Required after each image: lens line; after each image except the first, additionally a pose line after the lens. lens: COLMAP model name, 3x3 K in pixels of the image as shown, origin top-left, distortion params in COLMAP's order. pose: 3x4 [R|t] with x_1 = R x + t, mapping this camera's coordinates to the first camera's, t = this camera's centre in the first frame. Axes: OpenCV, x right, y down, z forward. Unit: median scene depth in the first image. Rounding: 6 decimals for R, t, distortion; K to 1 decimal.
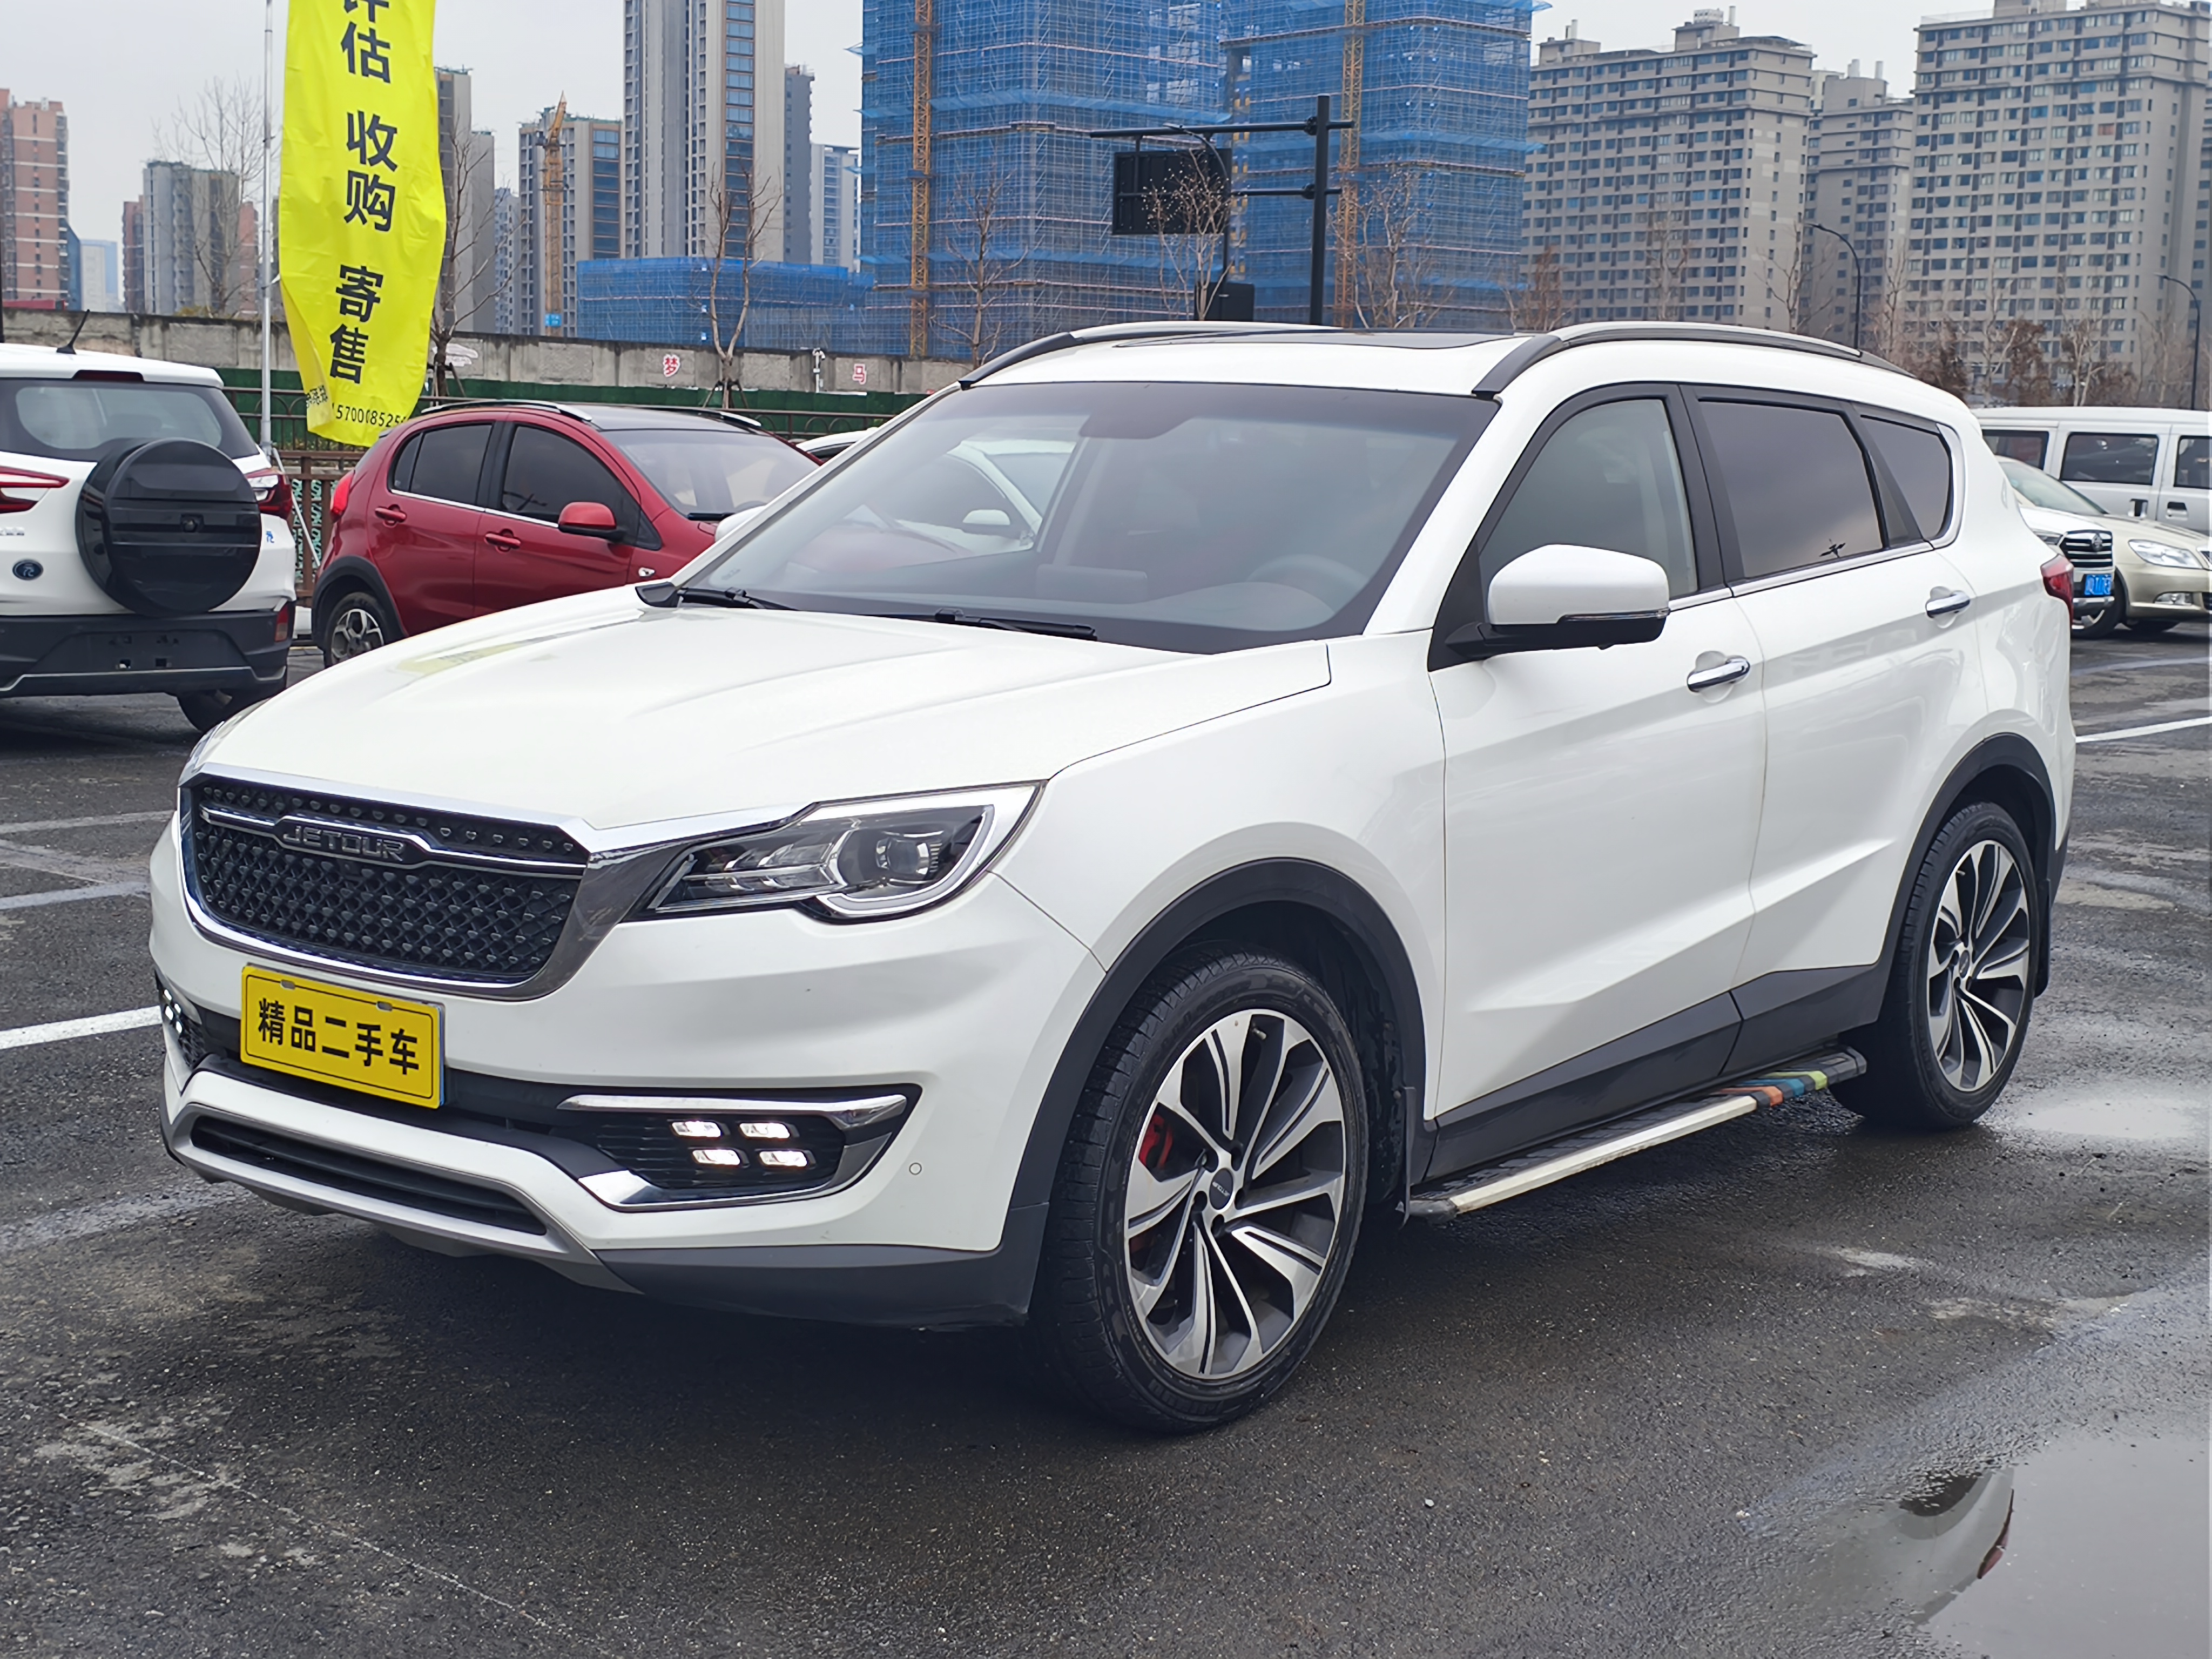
lens RADIAL K [[3082.8, 0, 1106.0], [0, 3082.8, 829.5], [0, 0, 1]] dist [0.150127, -0.536493]
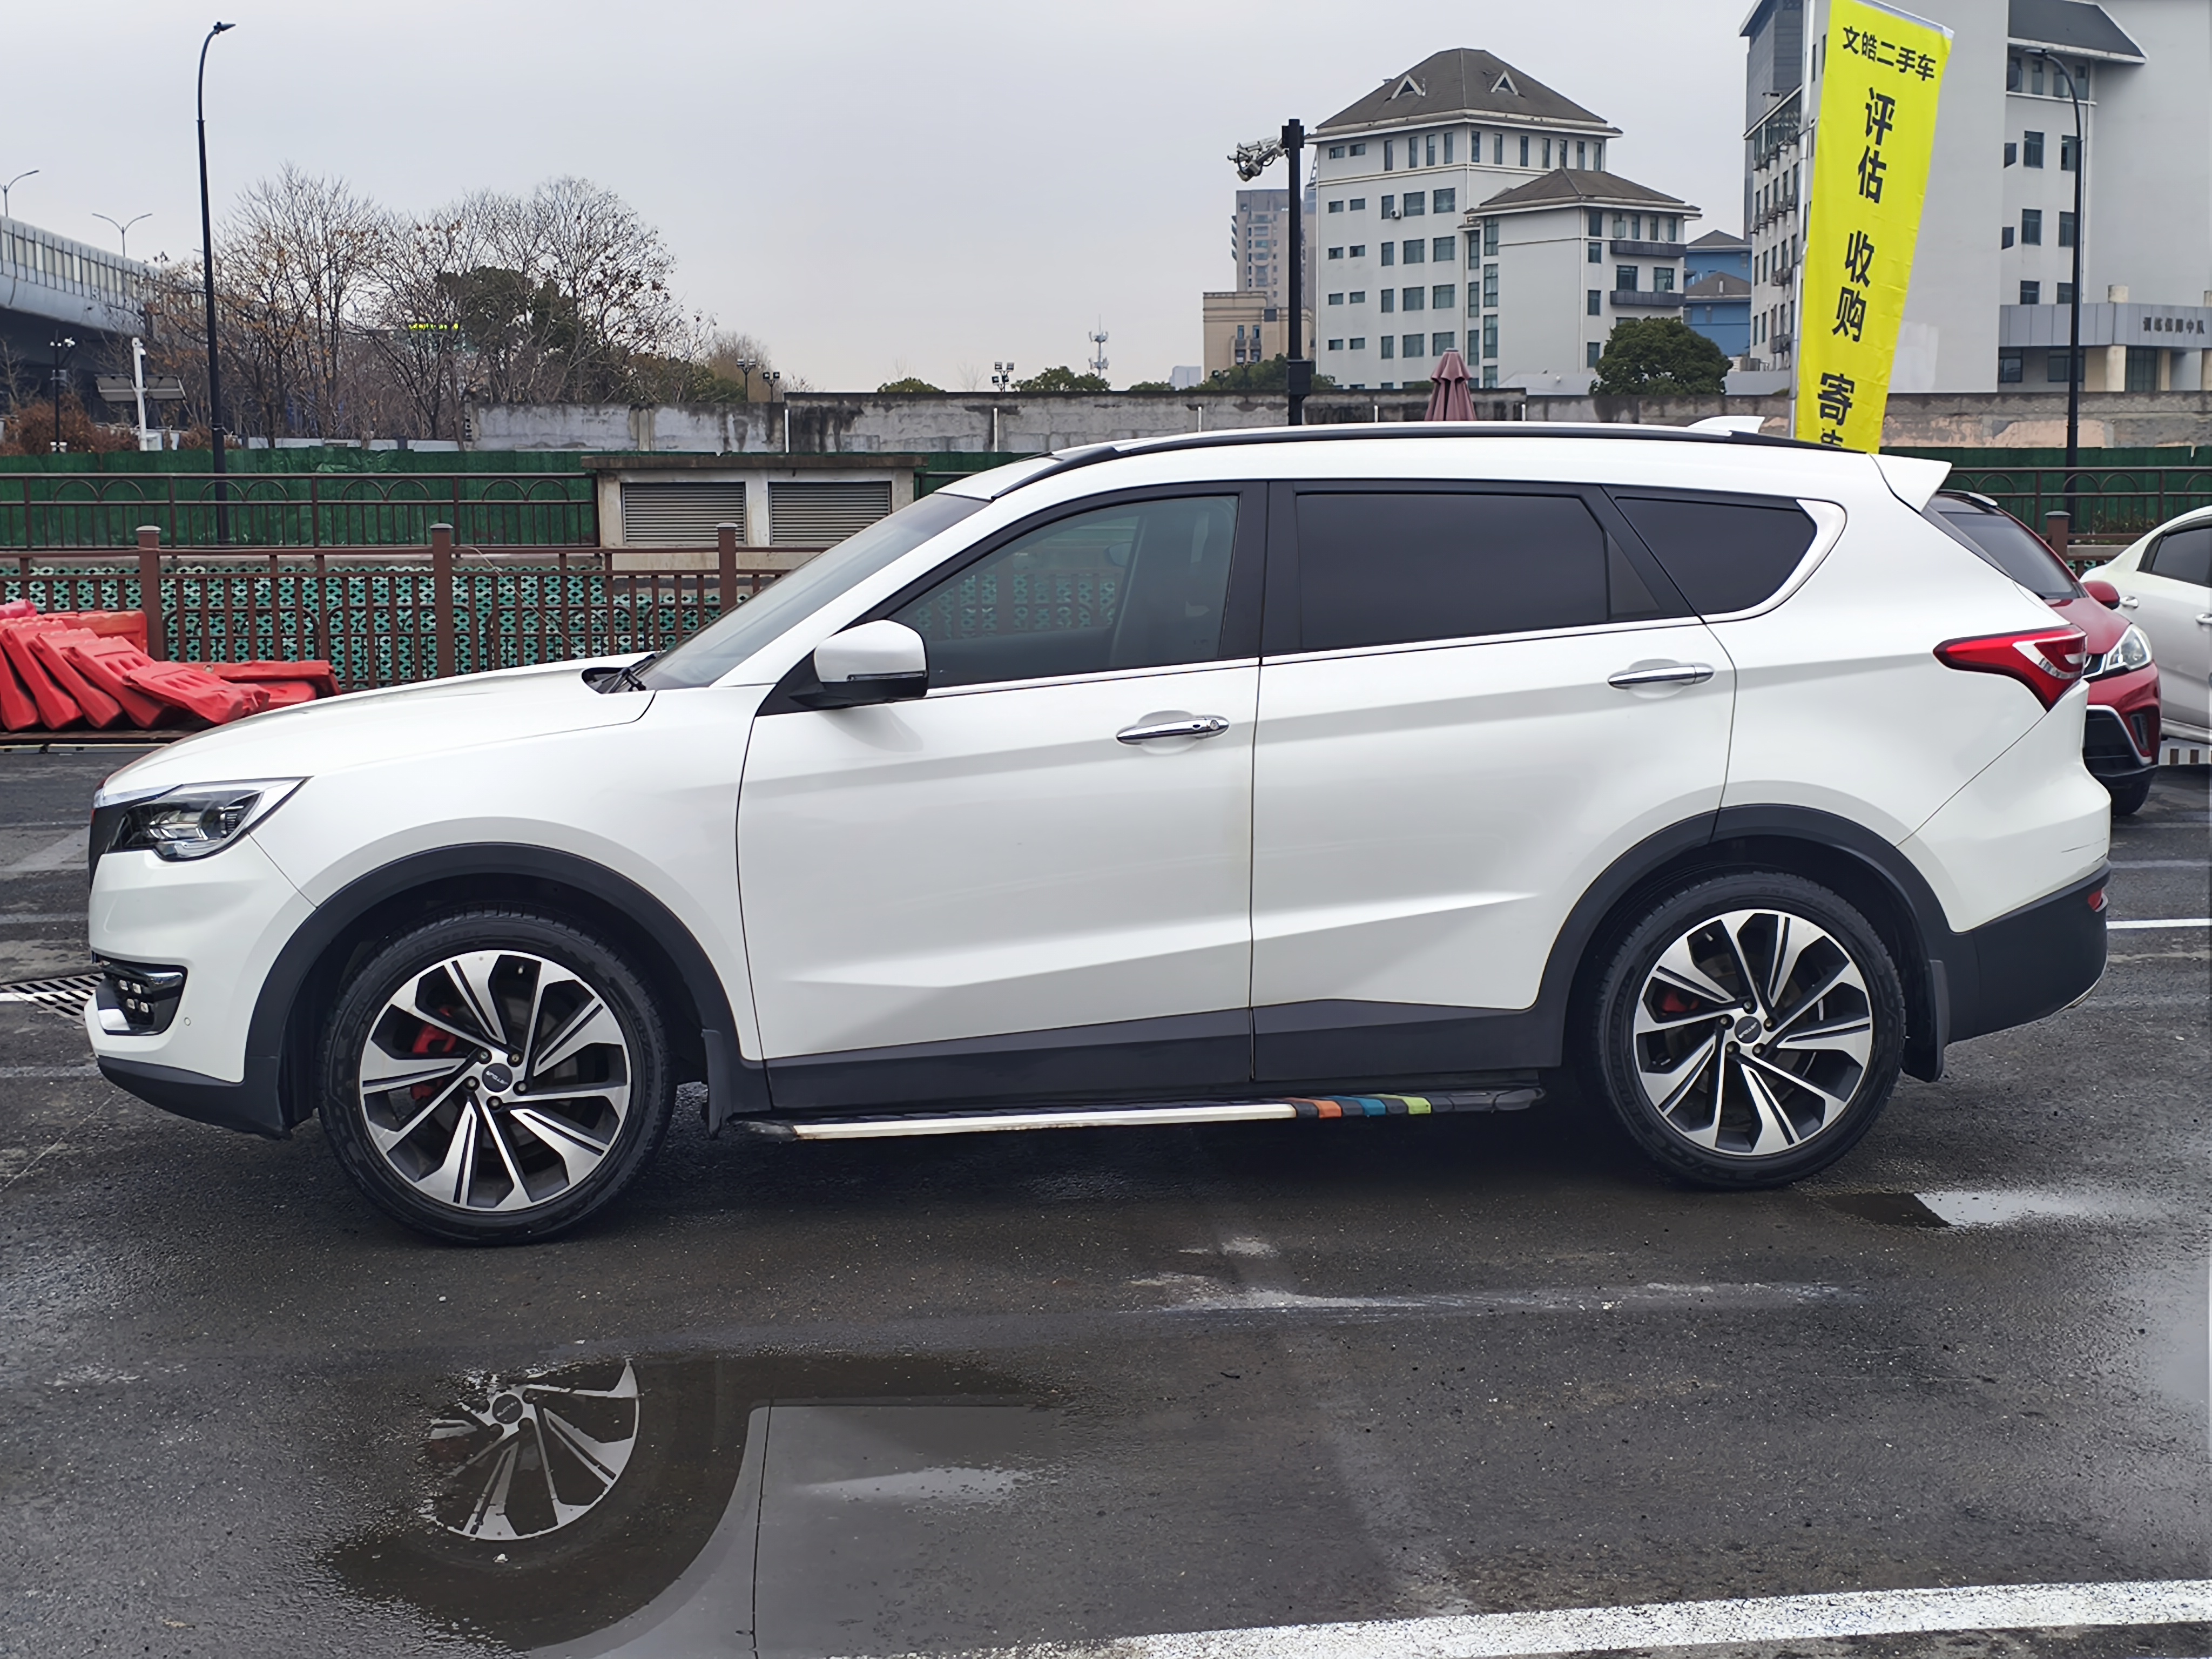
lens RADIAL K [[3082.8, 0, 1106.0], [0, 3082.8, 829.5], [0, 0, 1]] dist [0.150127, -0.536493]
pose [[0.706173, 0.040434, -0.706884, 1.245283], [-0.061043, 0.998128, -0.003889, -0.008032], [0.705403, 0.045897, 0.707319, 0.196297]]
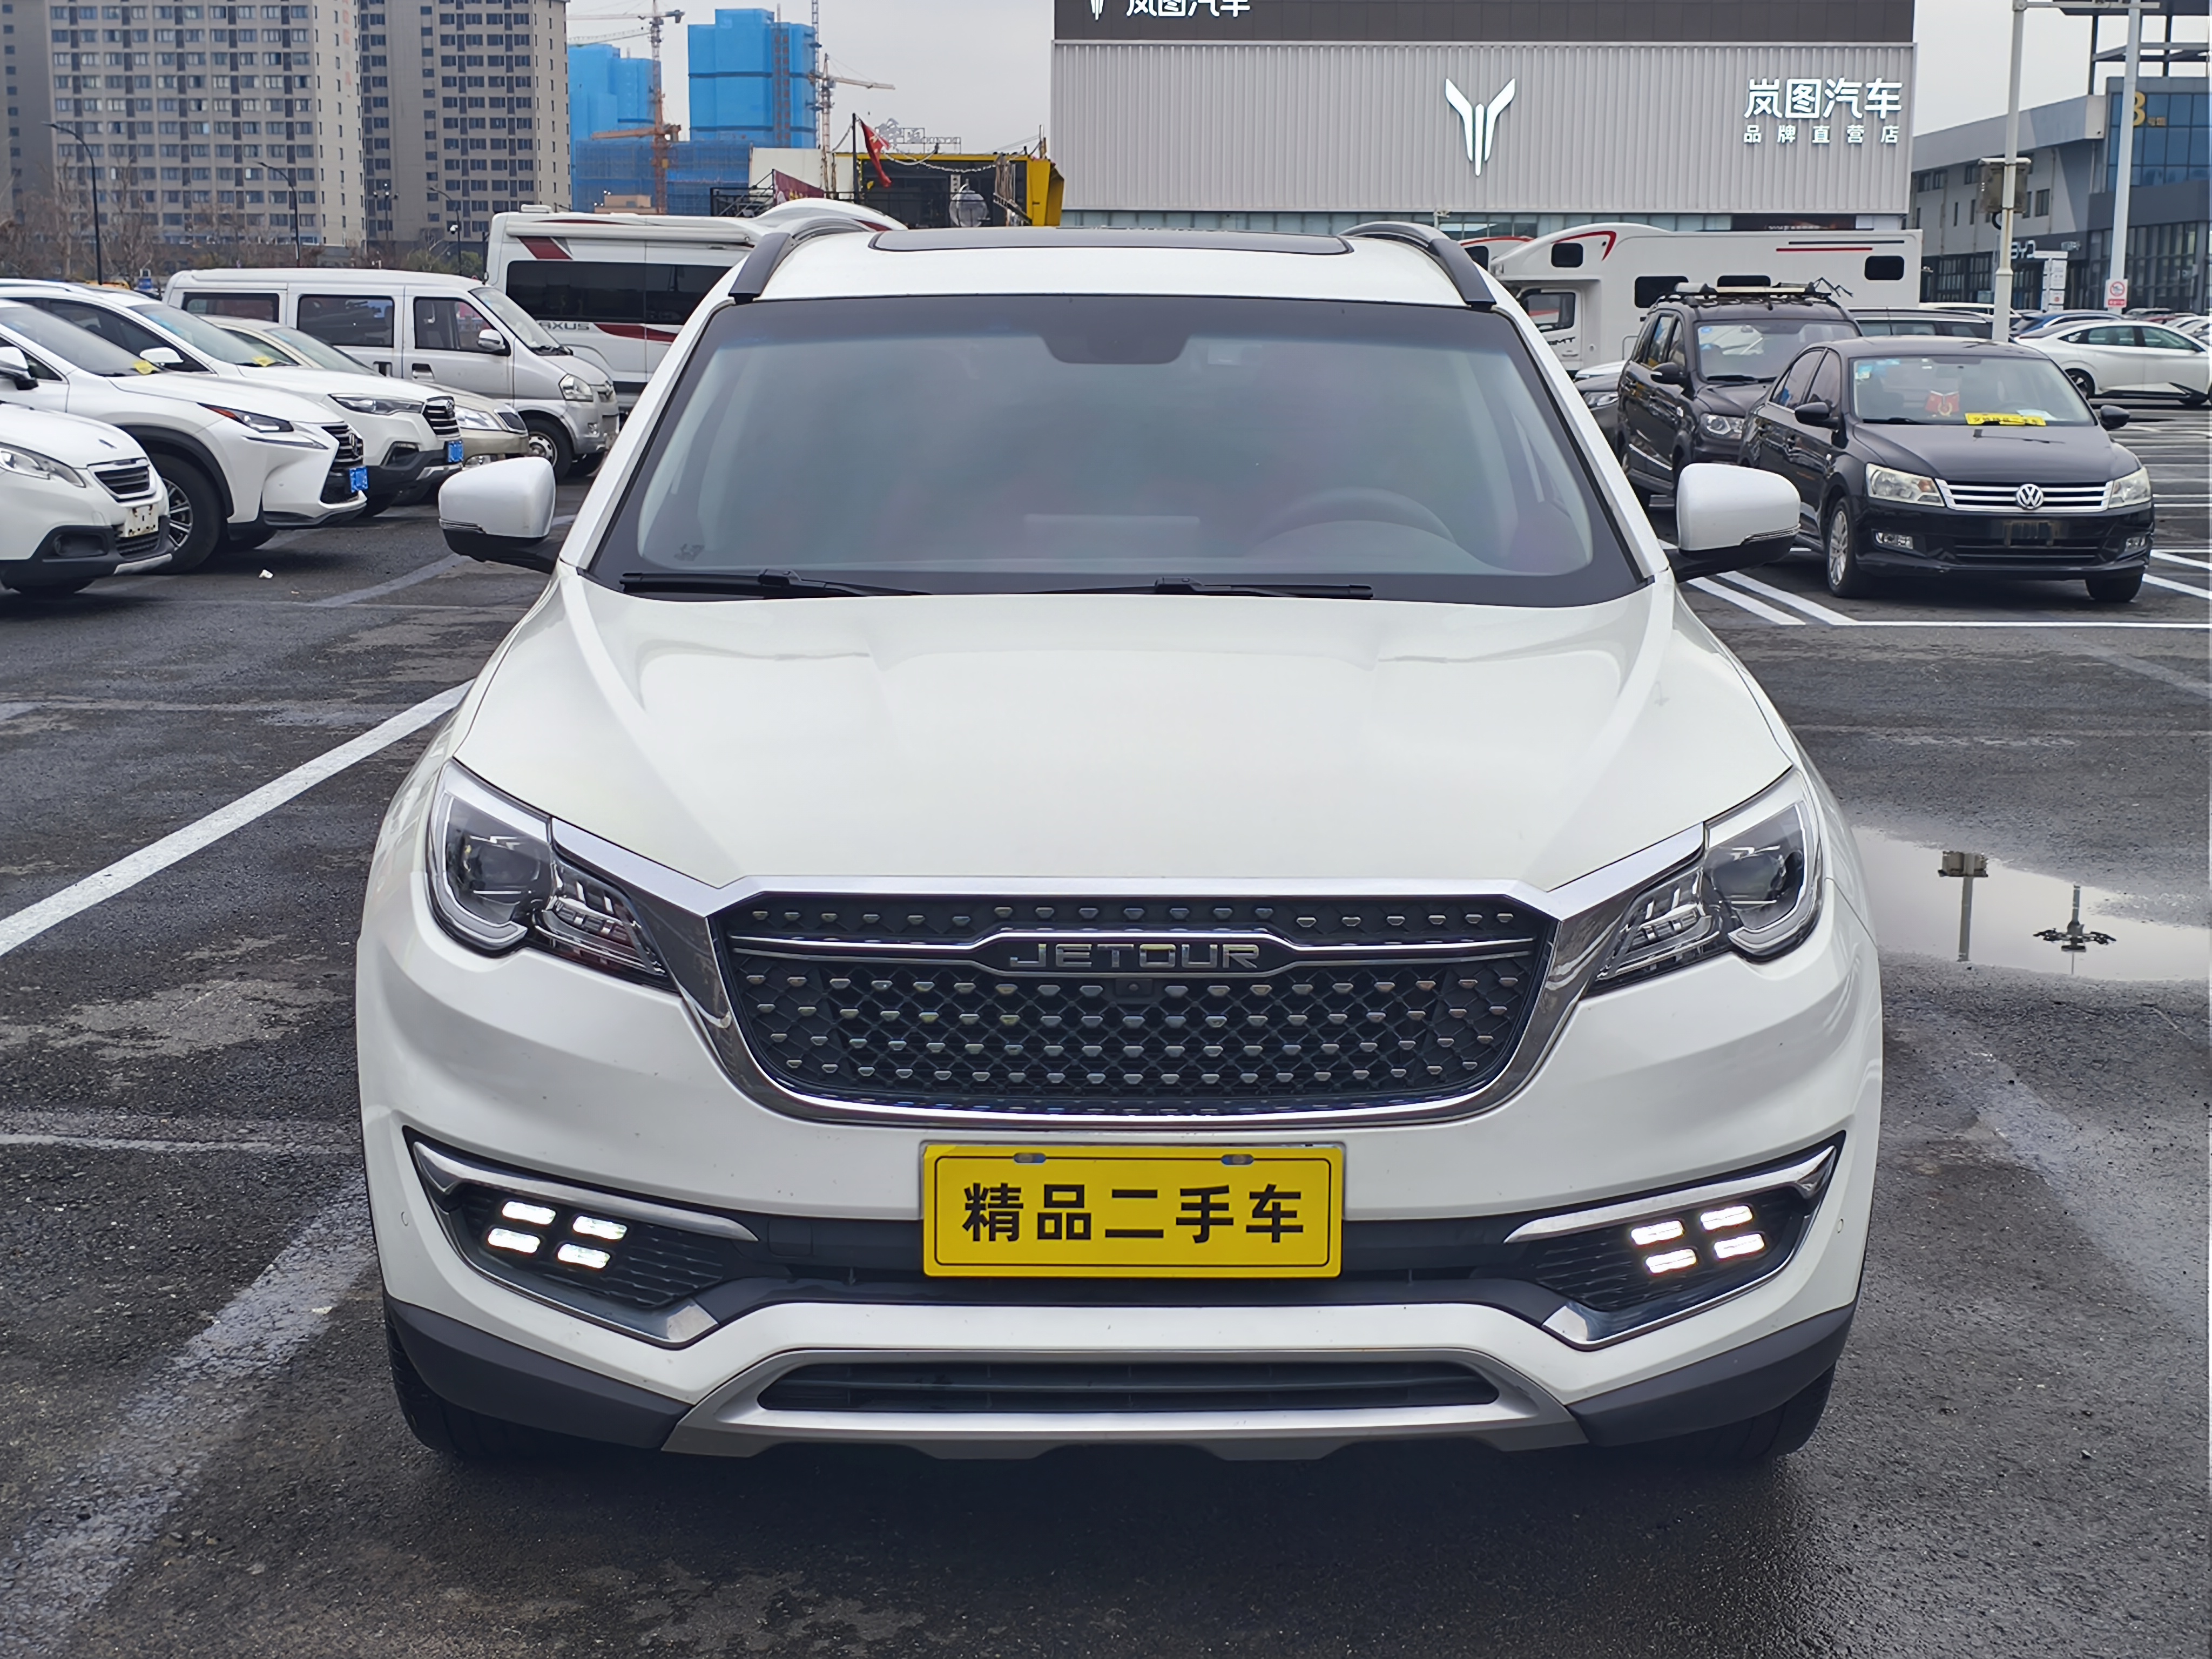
lens RADIAL K [[3082.8, 0, 1106.0], [0, 3082.8, 829.5], [0, 0, 1]] dist [0.150127, -0.536493]
pose [[0.766308, -0.127154, 0.629765, -0.698610], [0.096905, 0.991881, 0.082352, -0.085937], [-0.635124, -0.002080, 0.772408, 0.419568]]
